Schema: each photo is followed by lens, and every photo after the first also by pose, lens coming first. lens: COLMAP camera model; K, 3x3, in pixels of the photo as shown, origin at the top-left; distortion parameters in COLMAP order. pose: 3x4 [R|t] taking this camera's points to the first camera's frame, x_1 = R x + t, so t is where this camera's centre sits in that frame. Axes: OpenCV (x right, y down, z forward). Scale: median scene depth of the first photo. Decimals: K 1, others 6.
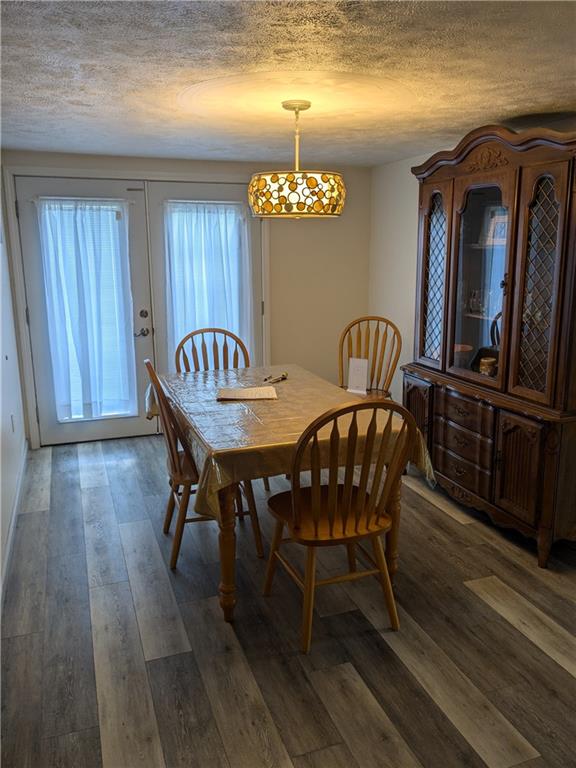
lens RADIAL K [[608.3, 0, 289.6], [0, 608.3, 381.0], [0, 0, 1]] dist [0.031178, -0.041025]
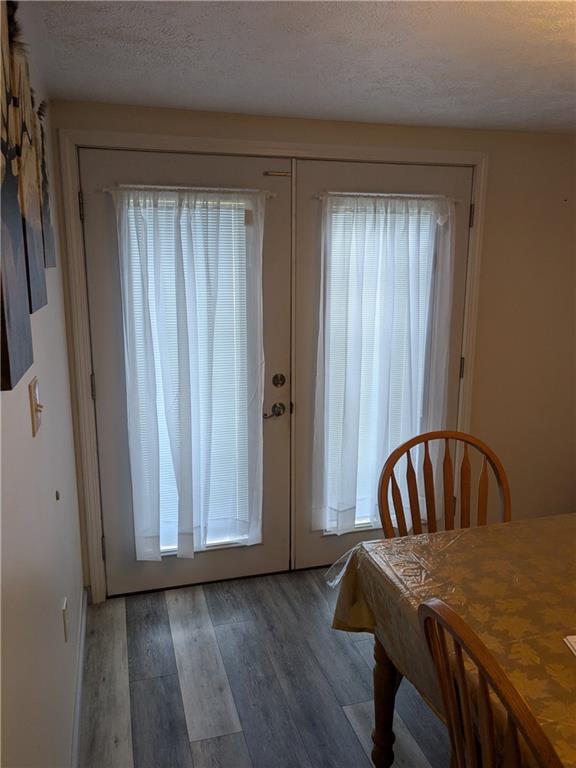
lens RADIAL K [[608.3, 0, 287.7], [0, 608.3, 383.9], [0, 0, 1]] dist [0.031178, -0.041025]
pose [[0.997328, 0.020037, -0.070252, -0.193649], [-0.020991, 0.999697, -0.012869, -0.102177], [0.069973, 0.014310, 0.997446, 0.411400]]
